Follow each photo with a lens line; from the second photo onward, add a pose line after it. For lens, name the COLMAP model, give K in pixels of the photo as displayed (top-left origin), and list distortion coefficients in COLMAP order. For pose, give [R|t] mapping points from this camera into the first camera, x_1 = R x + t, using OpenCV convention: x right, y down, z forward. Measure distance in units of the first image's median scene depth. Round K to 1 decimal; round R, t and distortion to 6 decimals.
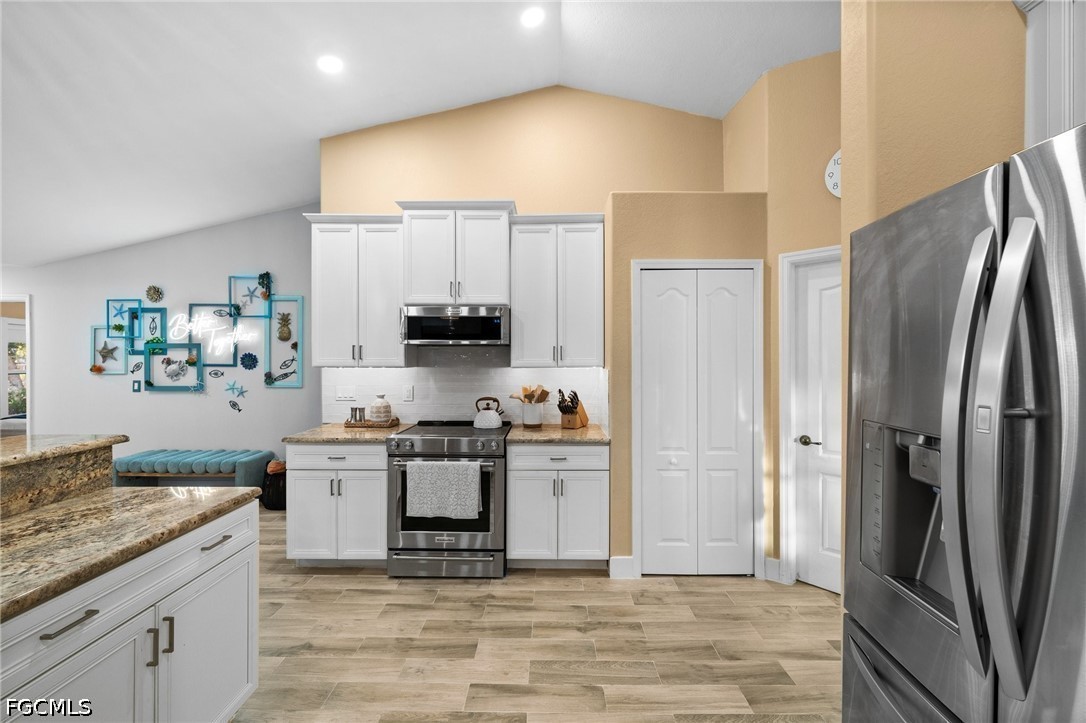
lens RADIAL K [[430.2, 0, 547.1], [0, 430.2, 360.9], [0, 0, 1]] dist [-0.000112, 0.000420]
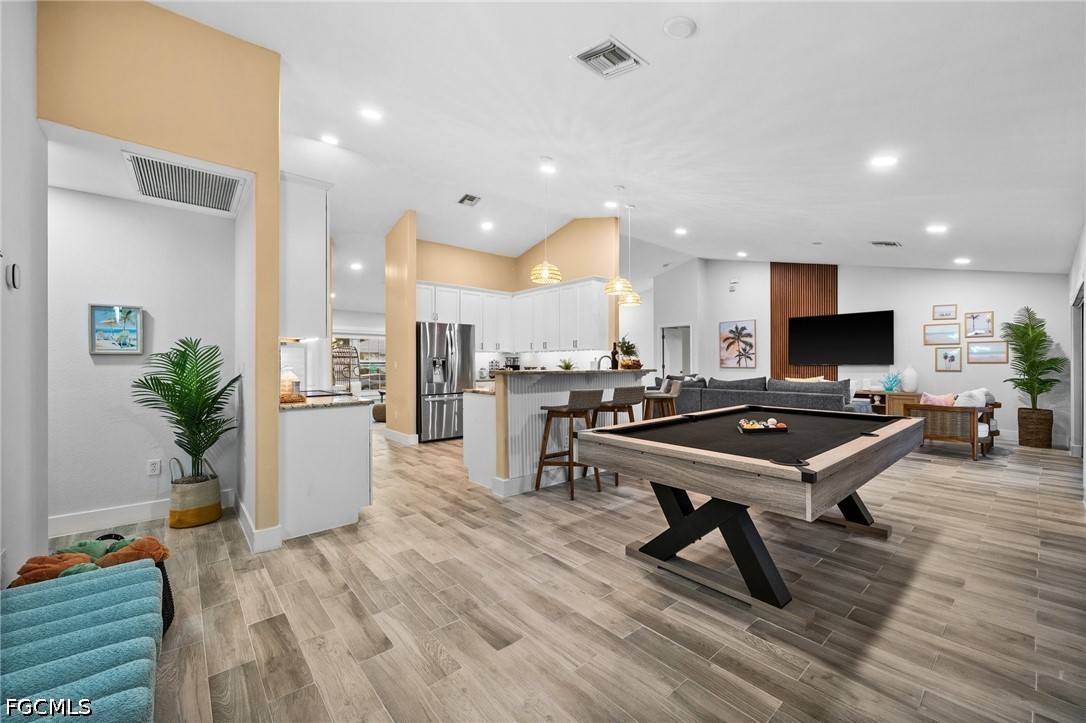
lens RADIAL K [[430.2, 0, 544.6], [0, 430.2, 362.4], [0, 0, 1]] dist [-0.000112, 0.000420]
pose [[-0.656727, 0.004143, 0.754117, -2.352959], [0.010356, 0.999940, 0.003525, 0.097484], [-0.754058, 0.010124, -0.656730, 1.853082]]
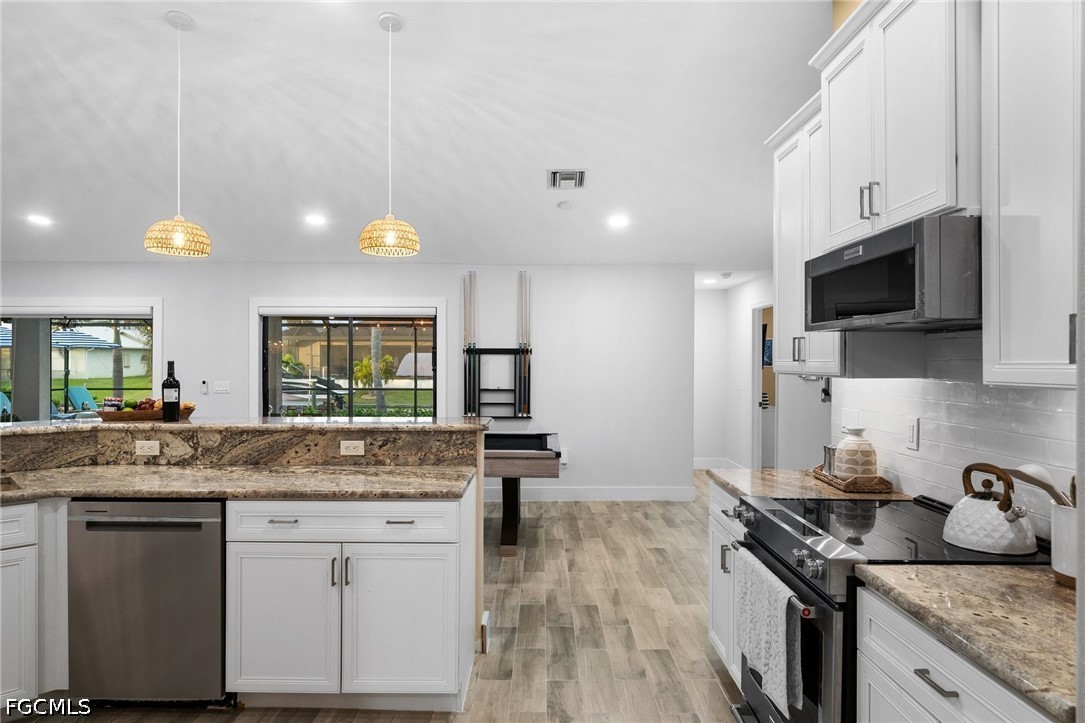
lens RADIAL K [[654.0, 0, 543.5], [0, 654.0, 367.6], [0, 0, 1]] dist [0.000928, -0.000736]
pose [[0.009257, 0.008334, -0.999922, 0.638365], [-0.011639, 0.999898, 0.008226, 0.001697], [0.999889, 0.011562, 0.009353, 0.929208]]
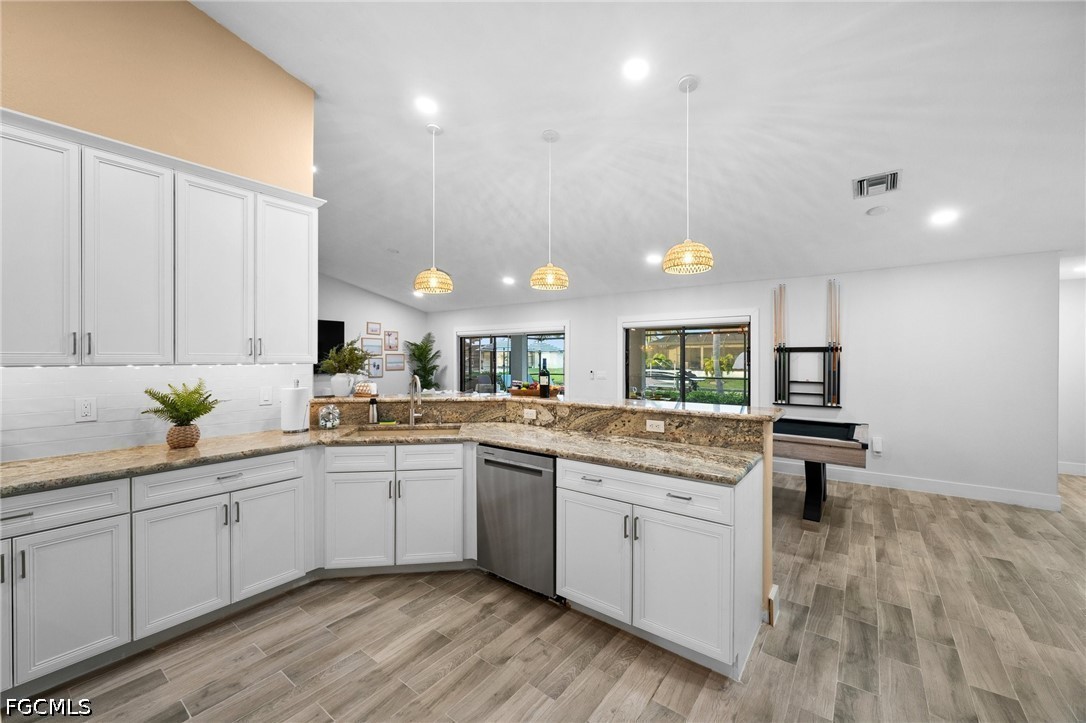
lens RADIAL K [[430.2, 0, 544.0], [0, 430.2, 359.7], [0, 0, 1]] dist [-0.000112, 0.000420]
pose [[-0.593866, 0.001840, -0.804562, 0.353268], [-0.007854, 0.999936, 0.008084, 0.001571], [0.804526, 0.011120, -0.593813, 0.988306]]
